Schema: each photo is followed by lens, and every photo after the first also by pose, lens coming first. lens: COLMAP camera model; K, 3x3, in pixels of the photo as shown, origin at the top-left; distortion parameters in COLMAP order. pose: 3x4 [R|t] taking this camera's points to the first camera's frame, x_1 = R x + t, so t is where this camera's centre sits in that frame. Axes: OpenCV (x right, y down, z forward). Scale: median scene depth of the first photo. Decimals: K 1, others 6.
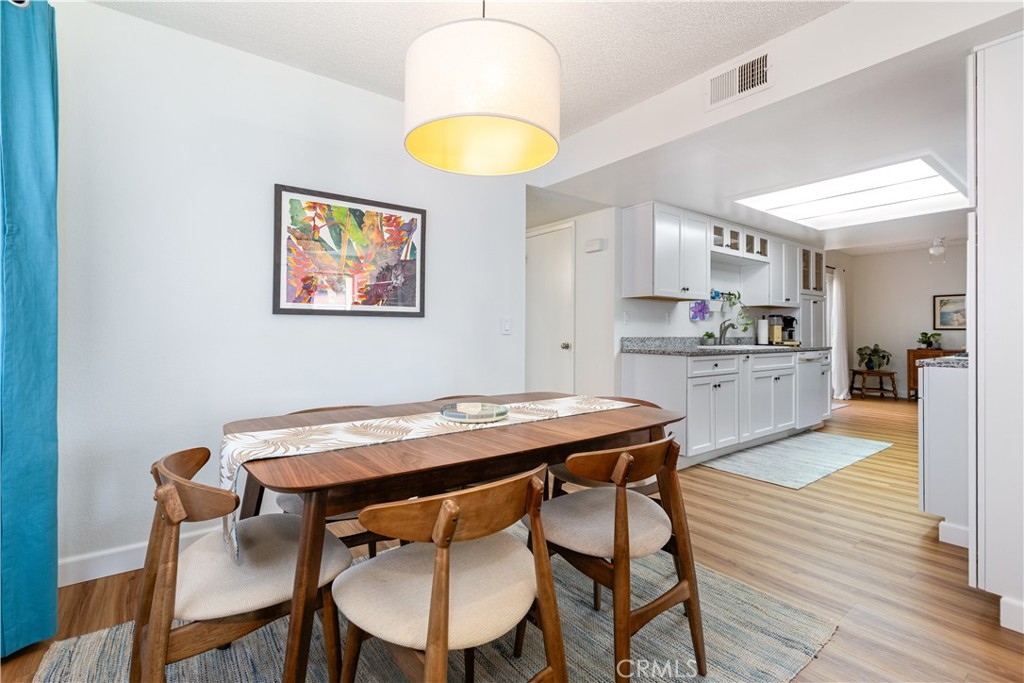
lens RADIAL K [[459.7, 0, 516.3], [0, 459.7, 328.9], [0, 0, 1]] dist [-0.000594, -0.001172]
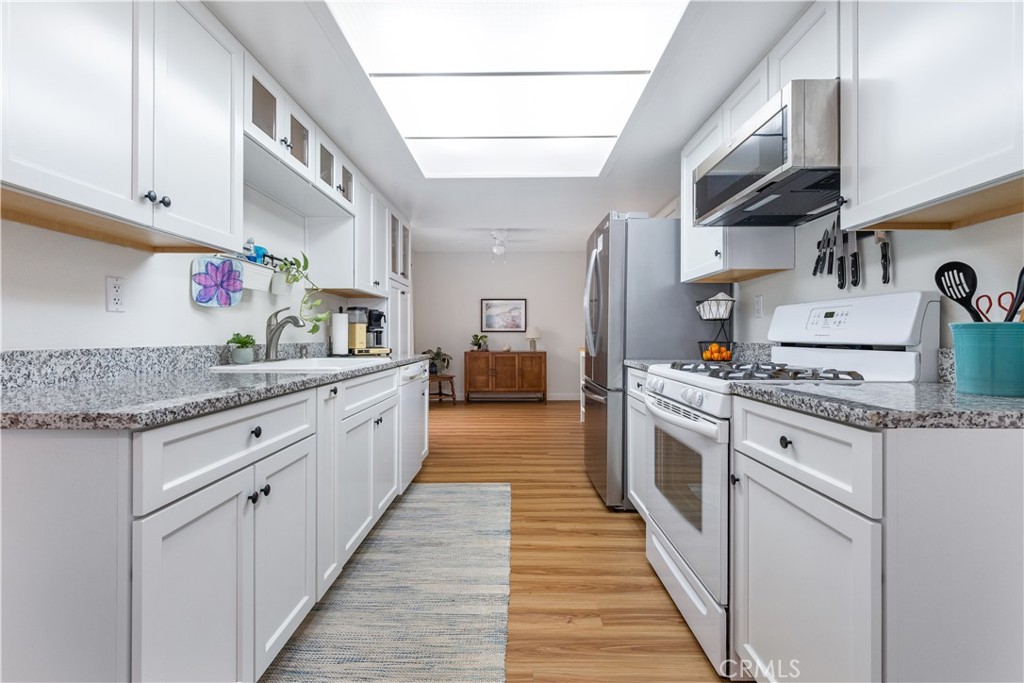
lens RADIAL K [[459.7, 0, 513.0], [0, 459.7, 334.5], [0, 0, 1]] dist [-0.000594, -0.001172]
pose [[0.610208, -0.002084, 0.792239, 0.236258], [-0.002058, 0.999989, 0.004216, 0.005106], [-0.792239, -0.004203, 0.610197, 0.541435]]
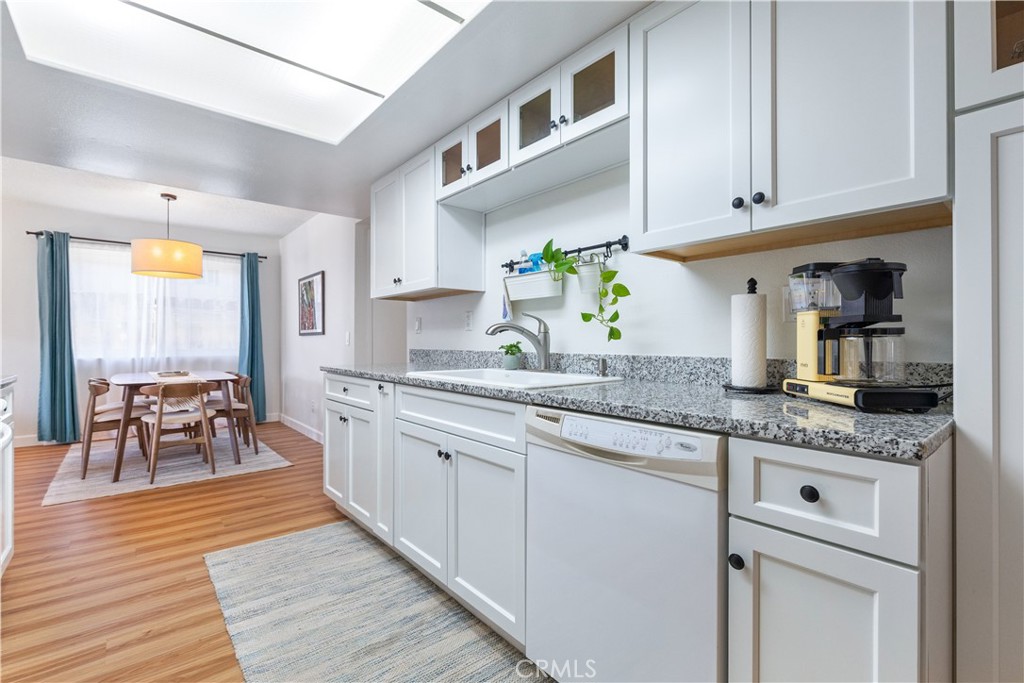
lens RADIAL K [[459.7, 0, 506.5], [0, 459.7, 340.8], [0, 0, 1]] dist [-0.000594, -0.001172]
pose [[0.039377, -0.007817, -0.999194, 0.950601], [0.006488, 0.999950, -0.007567, 0.009089], [0.999203, -0.006185, 0.039426, 1.012715]]
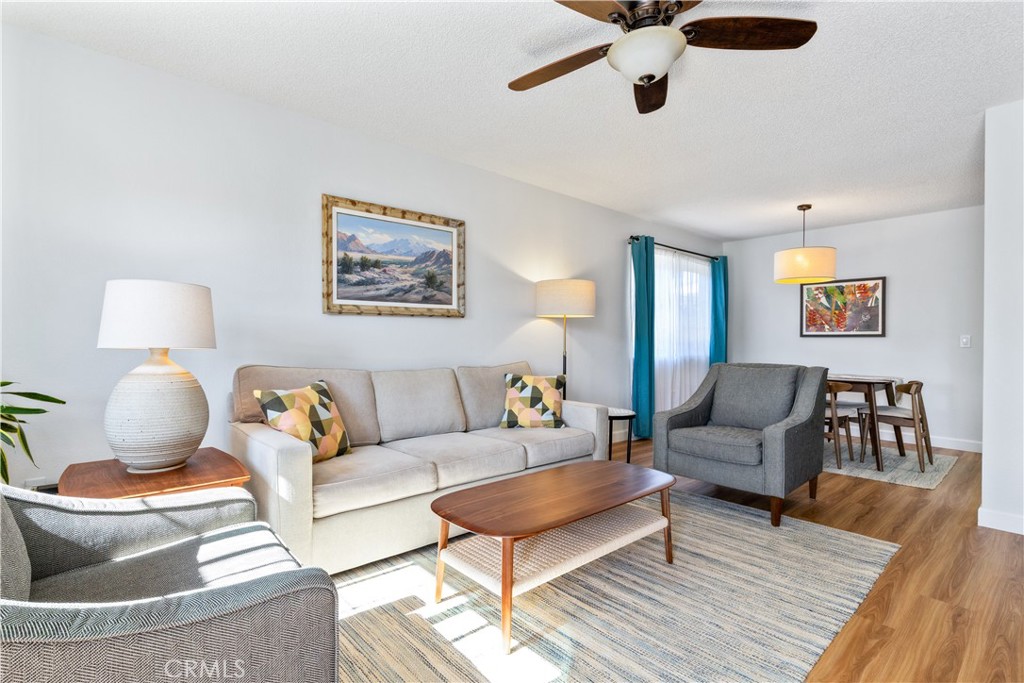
lens RADIAL K [[489.1, 0, 505.6], [0, 489.1, 342.1], [0, 0, 1]] dist [-0.001108, -0.000671]
pose [[0.070168, 0.003427, -0.997529, 1.004984], [-0.000568, 0.999994, 0.003395, -0.006843], [0.997535, 0.000328, 0.070170, -0.380240]]
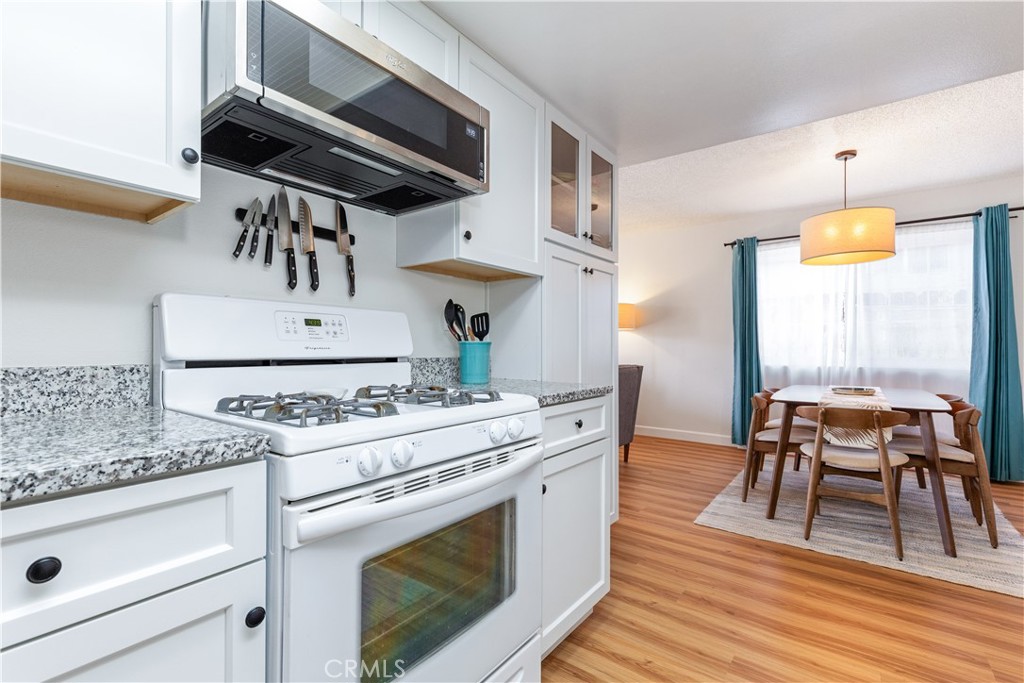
lens RADIAL K [[459.7, 0, 507.4], [0, 459.7, 345.8], [0, 0, 1]] dist [-0.000594, -0.001172]
pose [[-0.965848, -0.009852, -0.258921, 0.666793], [-0.007379, 0.999917, -0.010518, 0.007705], [0.259003, -0.008248, -0.965841, 0.903942]]
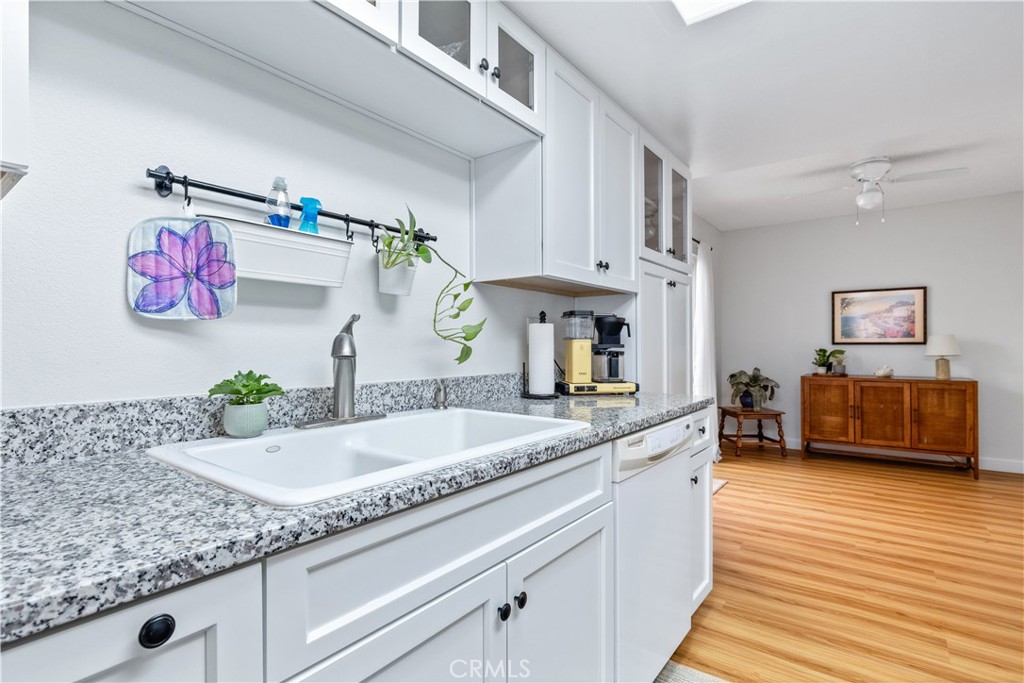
lens RADIAL K [[489.1, 0, 506.8], [0, 489.1, 345.6], [0, 0, 1]] dist [-0.001108, -0.000671]
pose [[0.966805, -0.007616, 0.255400, 0.498569], [0.005739, 0.999951, 0.008093, -0.007810], [-0.255449, -0.006358, 0.966802, 0.775288]]
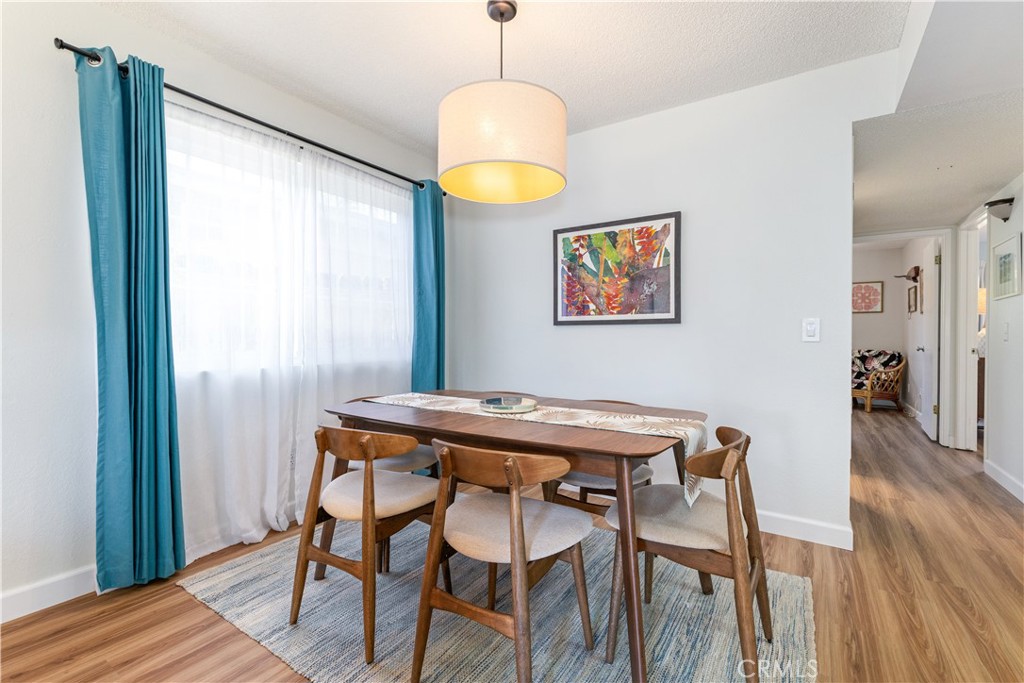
lens RADIAL K [[459.7, 0, 507.1], [0, 459.7, 340.0], [0, 0, 1]] dist [-0.000594, -0.001172]
pose [[0.324960, 0.001734, -0.945726, 0.375914], [0.006409, 0.999971, 0.004036, 0.002469], [0.945706, -0.007373, 0.324940, 0.217801]]
